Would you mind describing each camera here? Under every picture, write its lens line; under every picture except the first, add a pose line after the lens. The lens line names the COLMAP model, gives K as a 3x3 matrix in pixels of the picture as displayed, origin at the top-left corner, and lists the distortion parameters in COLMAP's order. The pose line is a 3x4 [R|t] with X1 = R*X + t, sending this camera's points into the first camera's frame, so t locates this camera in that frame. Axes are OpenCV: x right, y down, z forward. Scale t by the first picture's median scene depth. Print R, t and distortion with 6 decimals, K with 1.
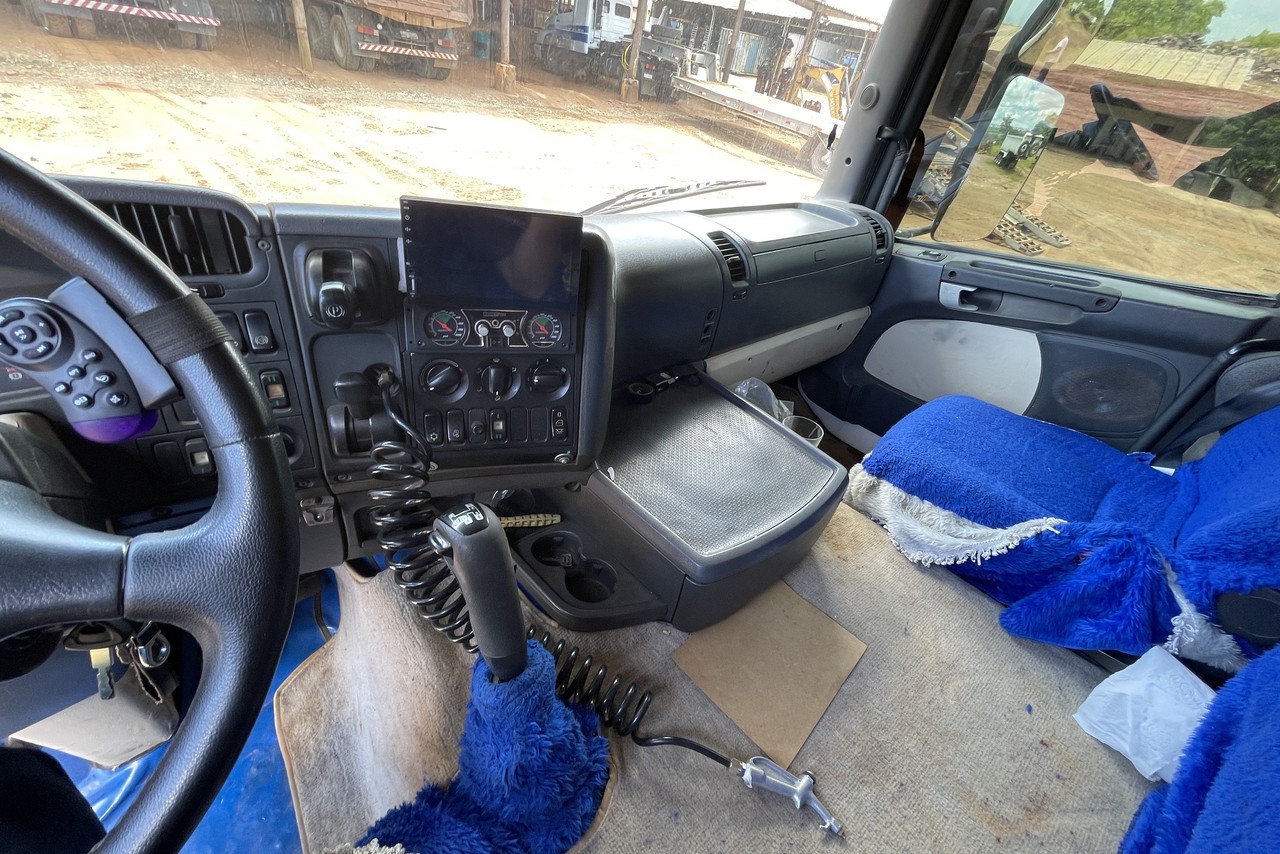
lens RADIAL K [[516.4, 0, 630.8], [0, 516.4, 423.7], [0, 0, 1]] dist [-0.001776, 0.000485]
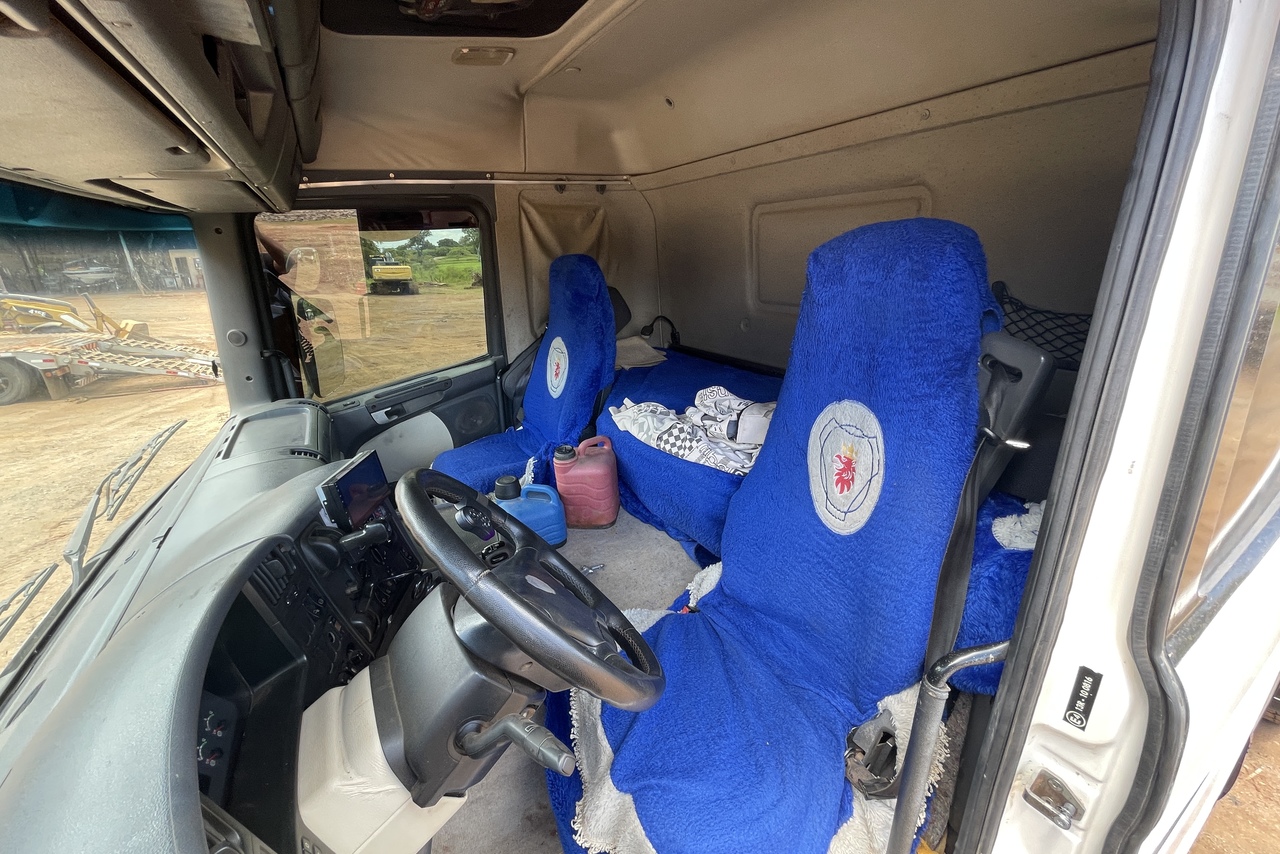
lens RADIAL K [[516.4, 0, 634.7], [0, 516.4, 421.4], [0, 0, 1]] dist [-0.001776, 0.000485]
pose [[0.184027, -0.448063, 0.874856, -0.617741], [0.635359, 0.733339, 0.241935, -0.120477], [-0.749968, 0.511325, 0.419635, -0.249737]]
